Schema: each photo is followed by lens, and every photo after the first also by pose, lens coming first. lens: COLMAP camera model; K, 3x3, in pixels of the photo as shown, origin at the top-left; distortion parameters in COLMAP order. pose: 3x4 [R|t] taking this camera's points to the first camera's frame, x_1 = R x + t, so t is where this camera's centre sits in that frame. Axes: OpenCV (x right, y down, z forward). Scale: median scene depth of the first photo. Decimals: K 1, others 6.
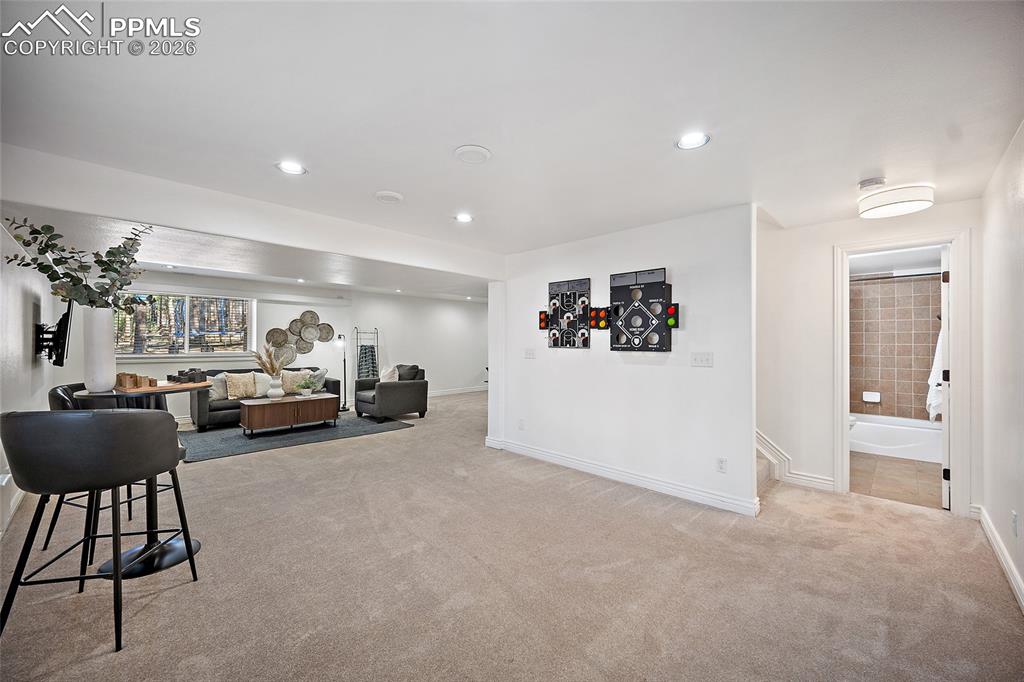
lens RADIAL K [[407.9, 0, 511.7], [0, 407.9, 338.3], [0, 0, 1]] dist [-0.002465, 0.000122]
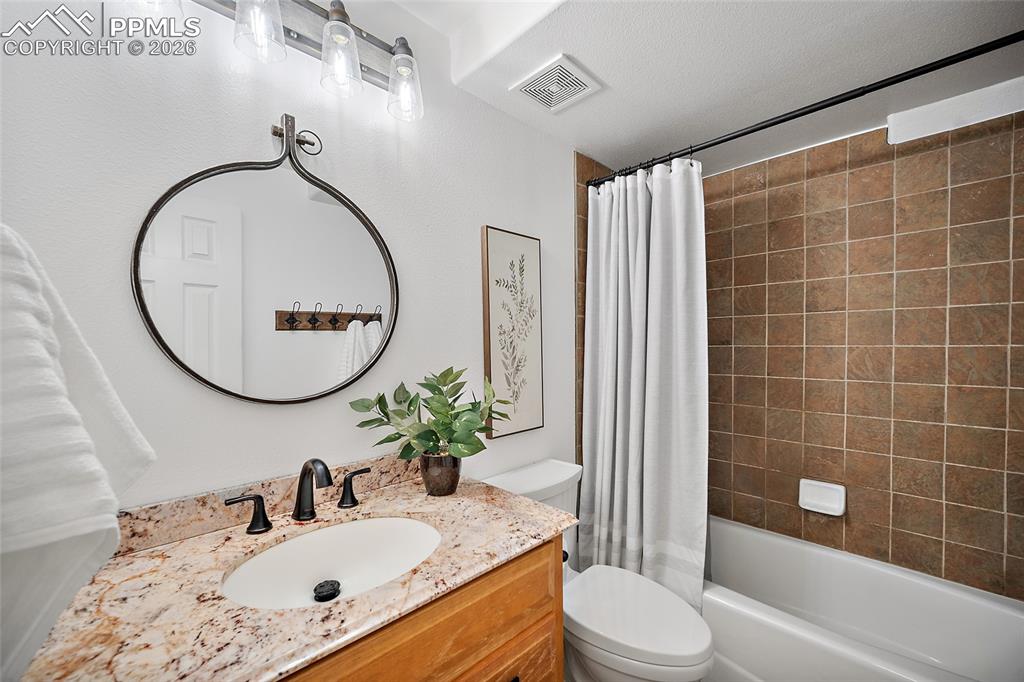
lens RADIAL K [[407.9, 0, 512.2], [0, 407.9, 347.5], [0, 0, 1]] dist [-0.002465, 0.000122]
pose [[0.999983, 0.003954, -0.004286, 0.624256], [-0.003905, 0.999926, 0.011528, 0.013293], [0.004331, -0.011511, 0.999924, 0.656193]]
